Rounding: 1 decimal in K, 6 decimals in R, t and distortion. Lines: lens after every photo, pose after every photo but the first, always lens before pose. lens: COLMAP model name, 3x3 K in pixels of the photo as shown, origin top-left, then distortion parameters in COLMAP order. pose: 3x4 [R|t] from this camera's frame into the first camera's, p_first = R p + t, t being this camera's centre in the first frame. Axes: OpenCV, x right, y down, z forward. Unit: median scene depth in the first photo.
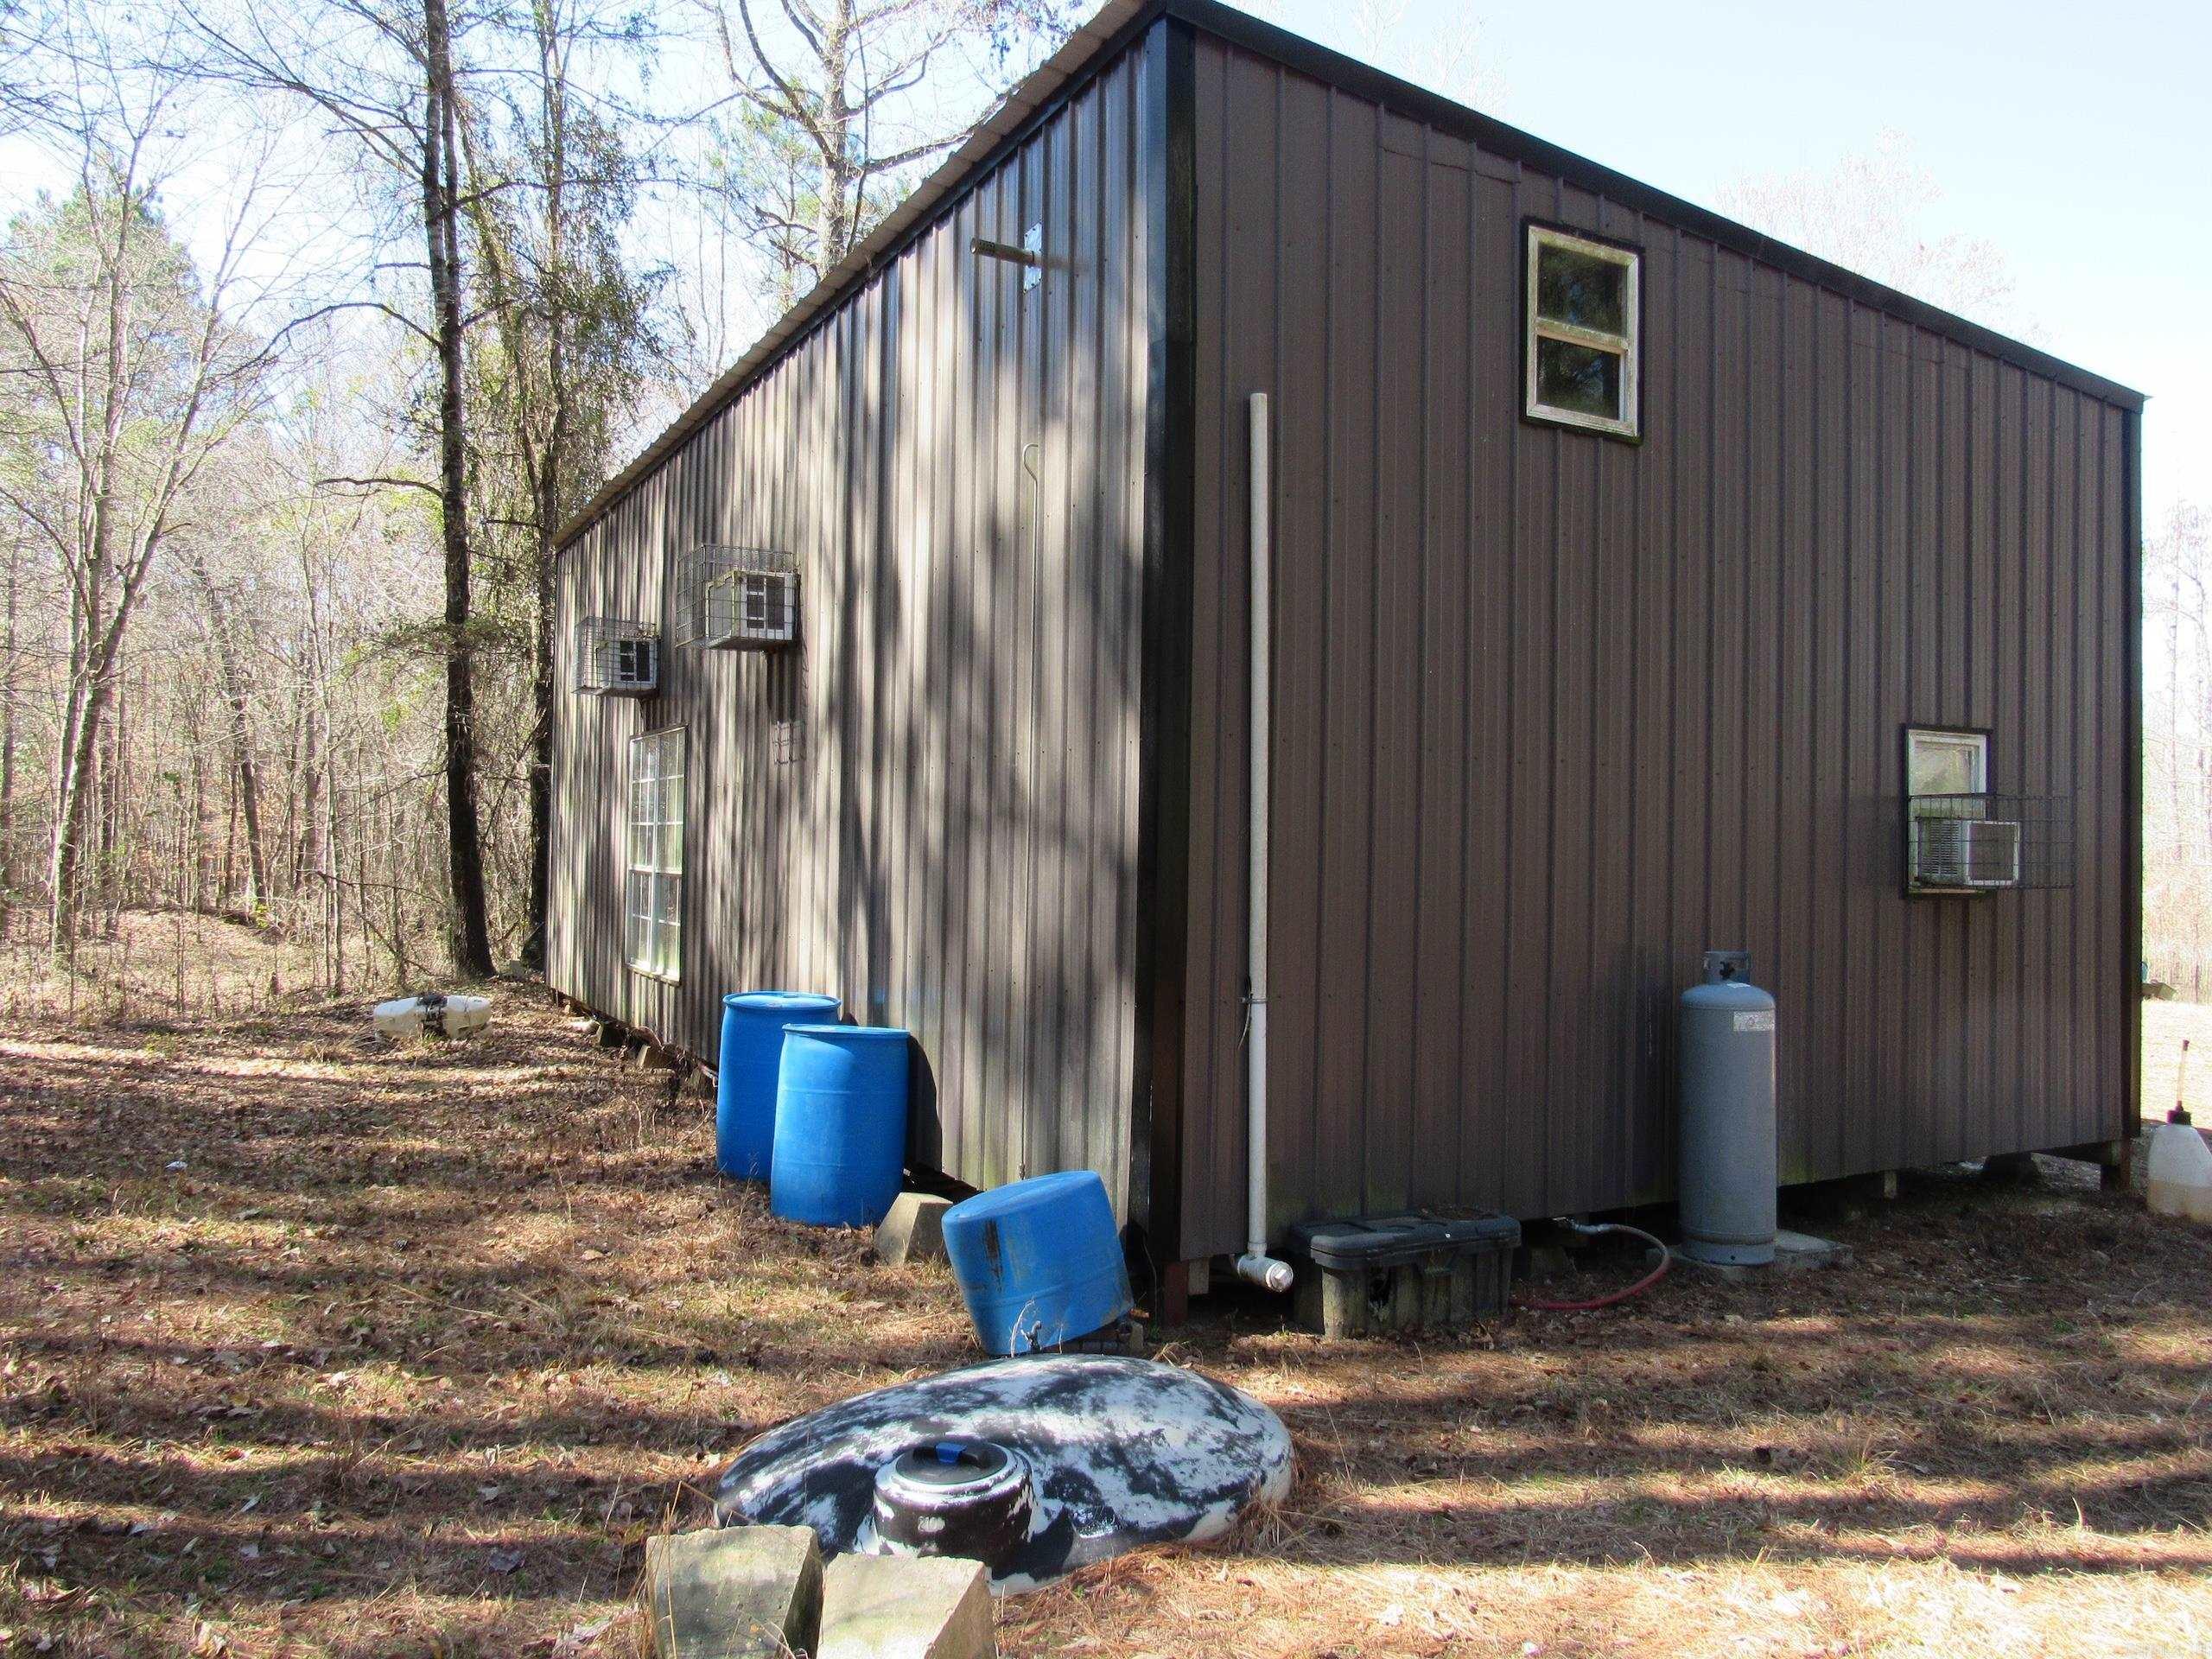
lens RADIAL K [[1552.6, 0, 1106.0], [0, 1552.6, 829.5], [0, 0, 1]] dist [-0.021314, 0.005289]
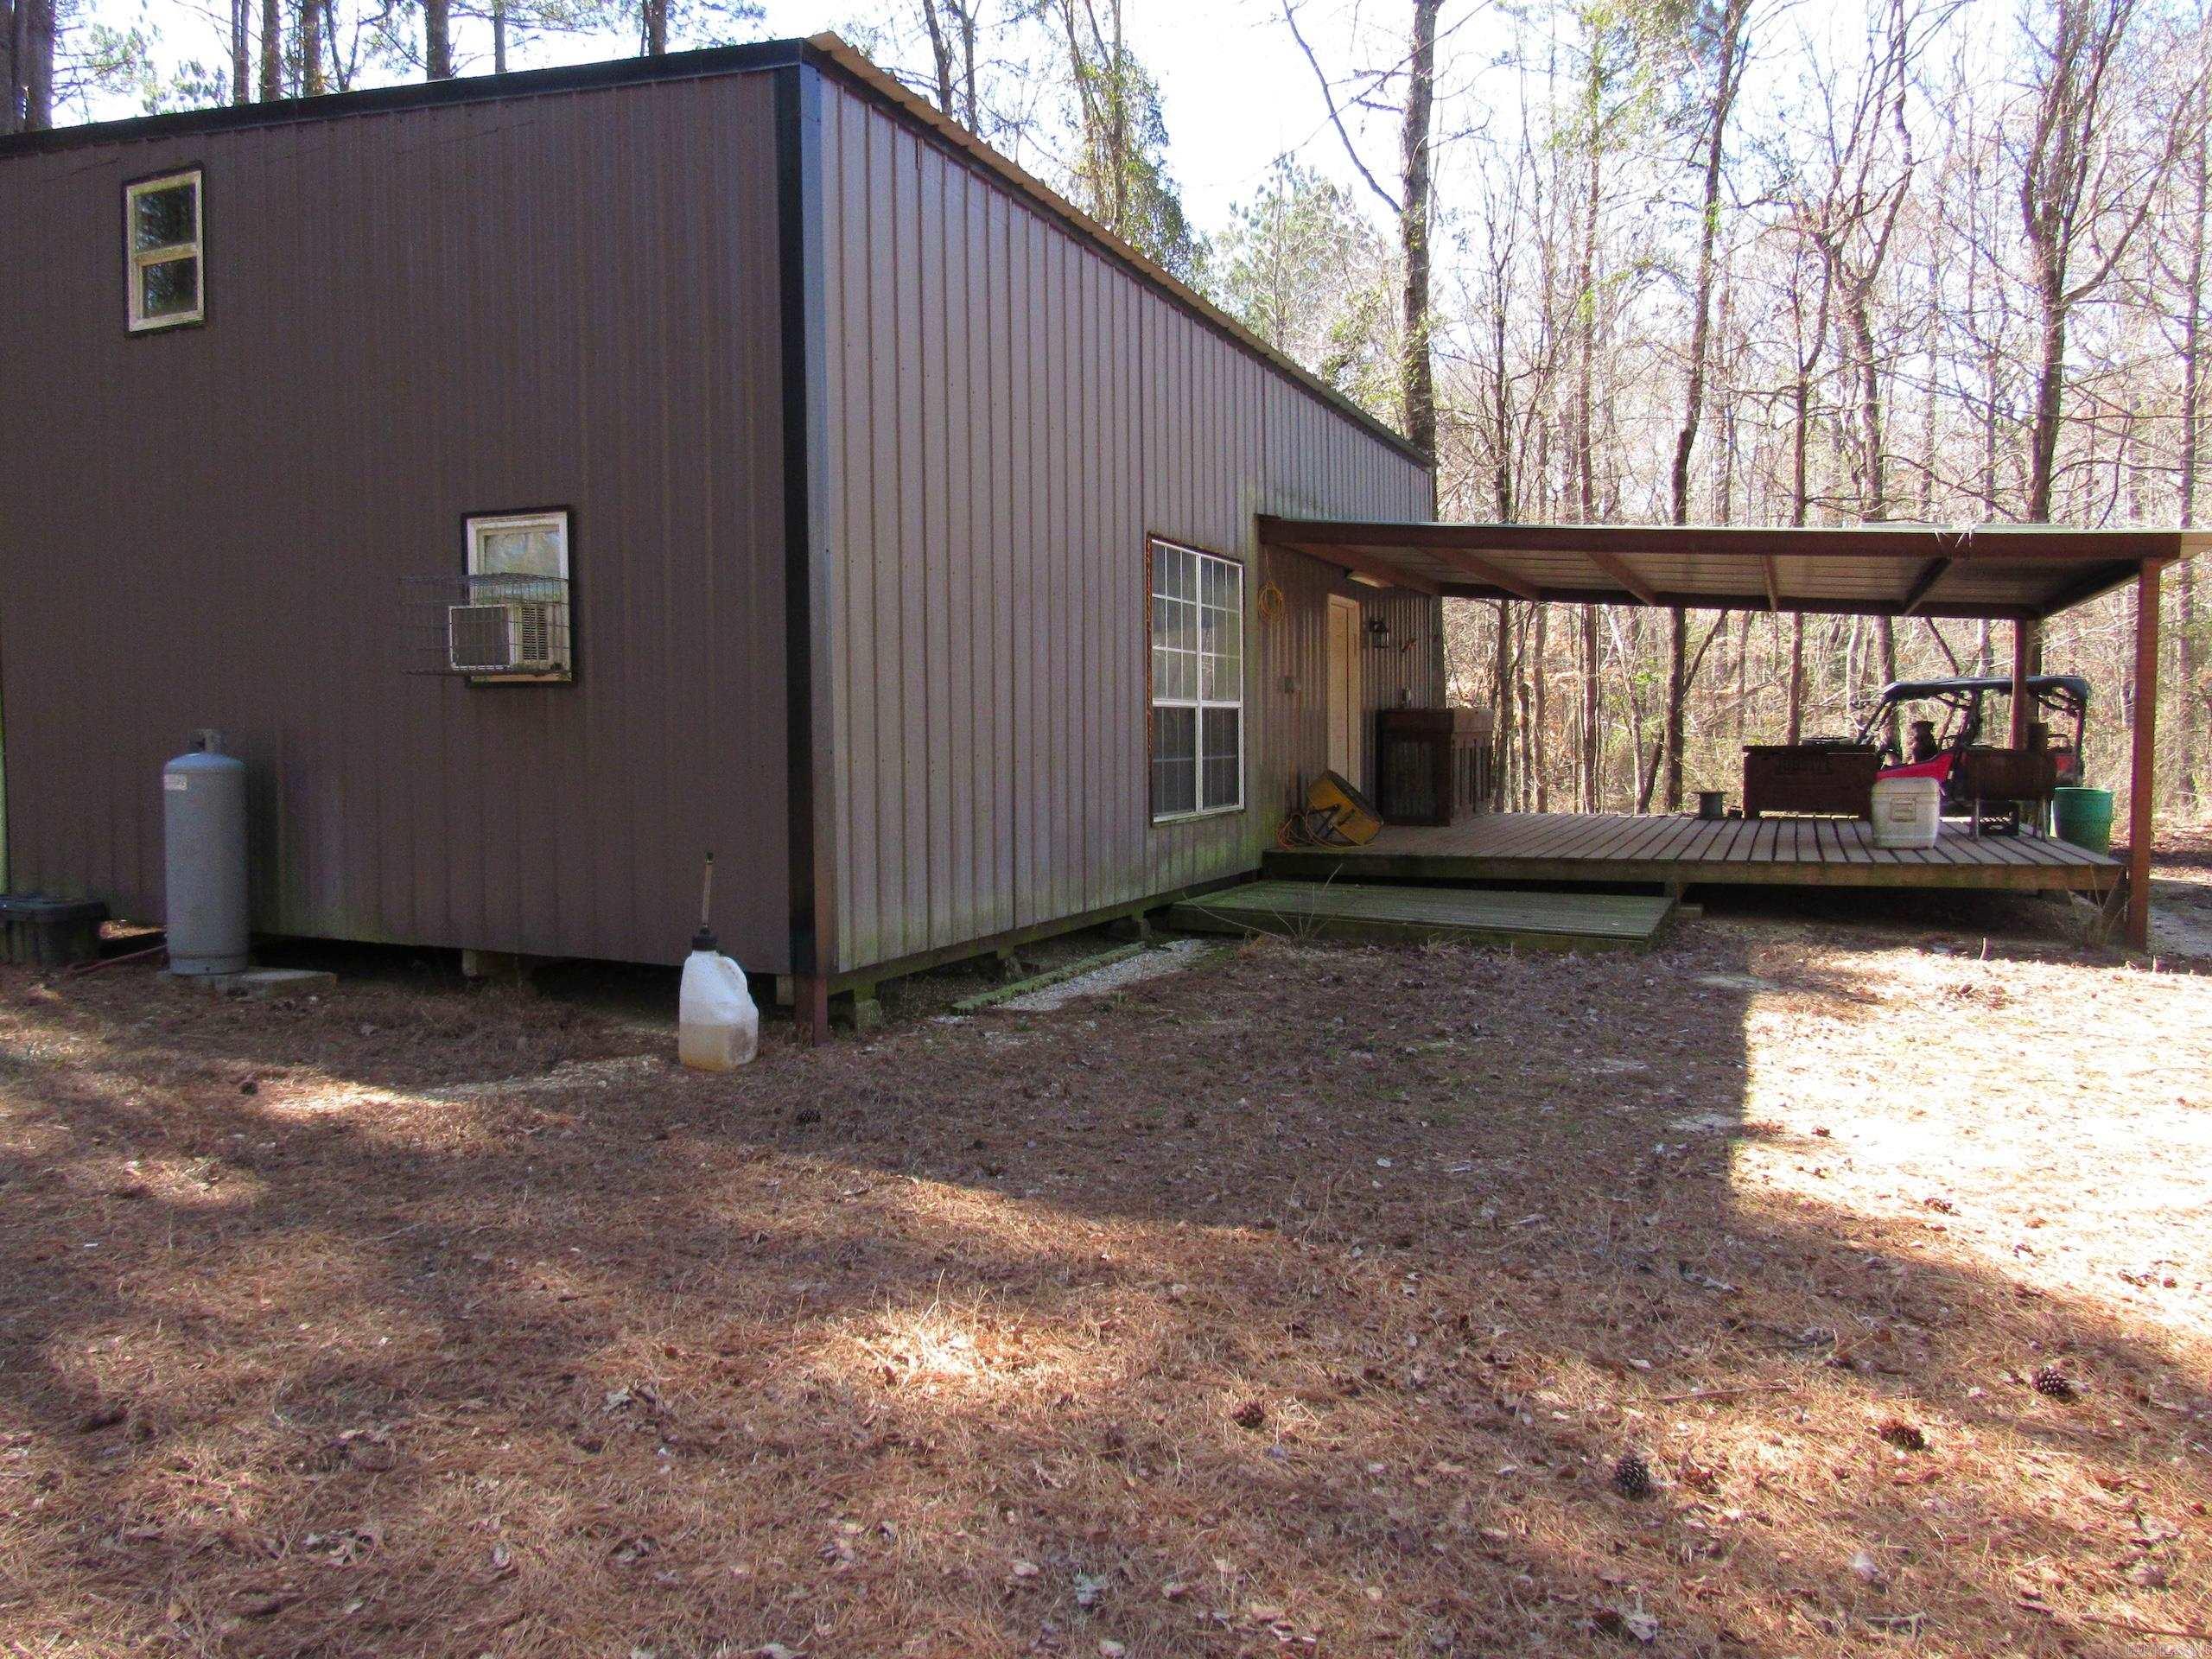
lens RADIAL K [[1552.6, 0, 1106.0], [0, 1552.6, 829.5], [0, 0, 1]] dist [-0.021314, 0.005289]
pose [[0.606304, 0.045906, -0.793907, 1.814440], [0.018822, 0.997224, 0.072036, 0.082943], [0.795010, -0.058618, 0.603758, 0.811313]]
